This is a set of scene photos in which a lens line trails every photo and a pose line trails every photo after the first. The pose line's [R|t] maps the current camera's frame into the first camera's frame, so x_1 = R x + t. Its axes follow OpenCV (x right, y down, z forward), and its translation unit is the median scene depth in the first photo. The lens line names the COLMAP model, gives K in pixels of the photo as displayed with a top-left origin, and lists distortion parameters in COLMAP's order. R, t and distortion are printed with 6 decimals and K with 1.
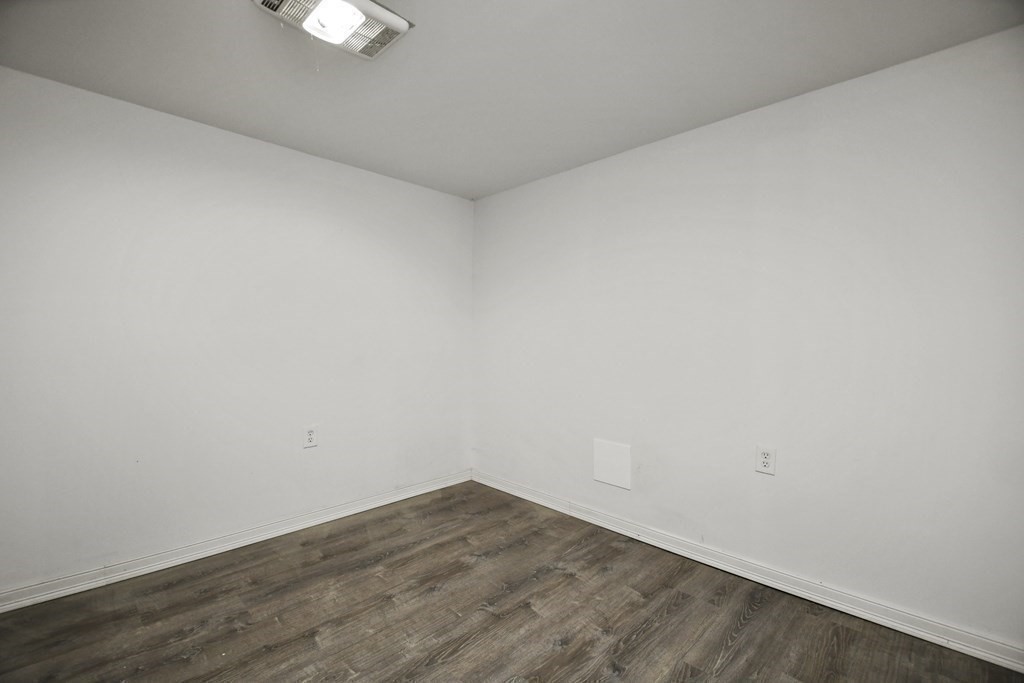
lens RADIAL K [[447.9, 0, 511.9], [0, 447.9, 341.8], [0, 0, 1]] dist [0.011221, -0.007198]
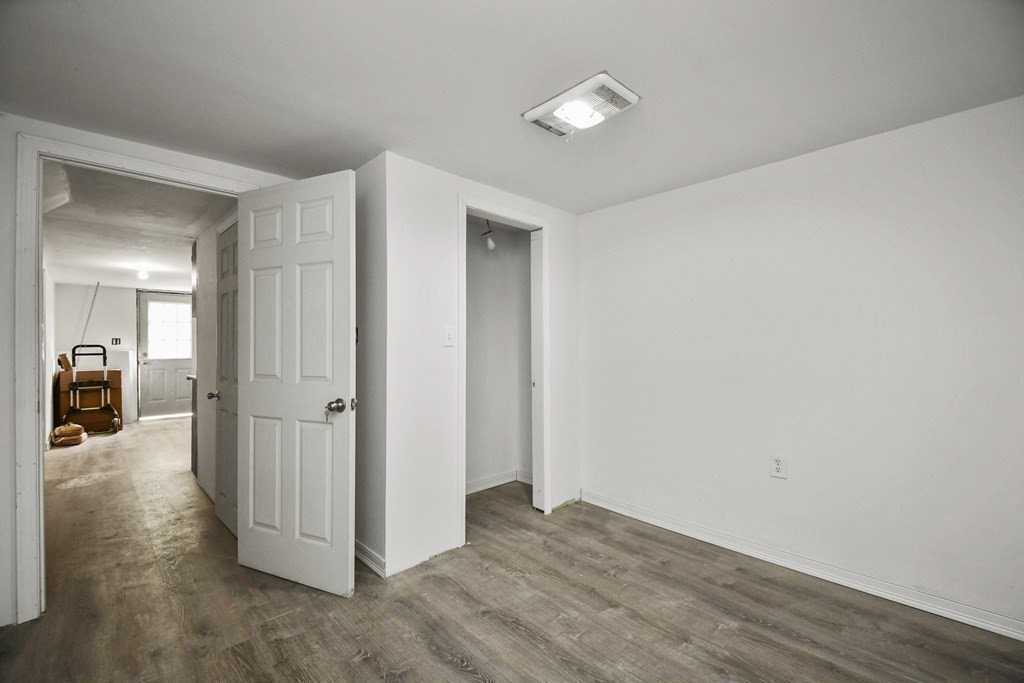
lens RADIAL K [[447.9, 0, 512.0], [0, 447.9, 344.1], [0, 0, 1]] dist [0.011221, -0.007198]
pose [[-0.027348, -0.009421, -0.999582, 0.643201], [-0.014427, 0.999855, -0.009029, -0.032600], [0.999522, 0.014174, -0.027480, 0.618818]]
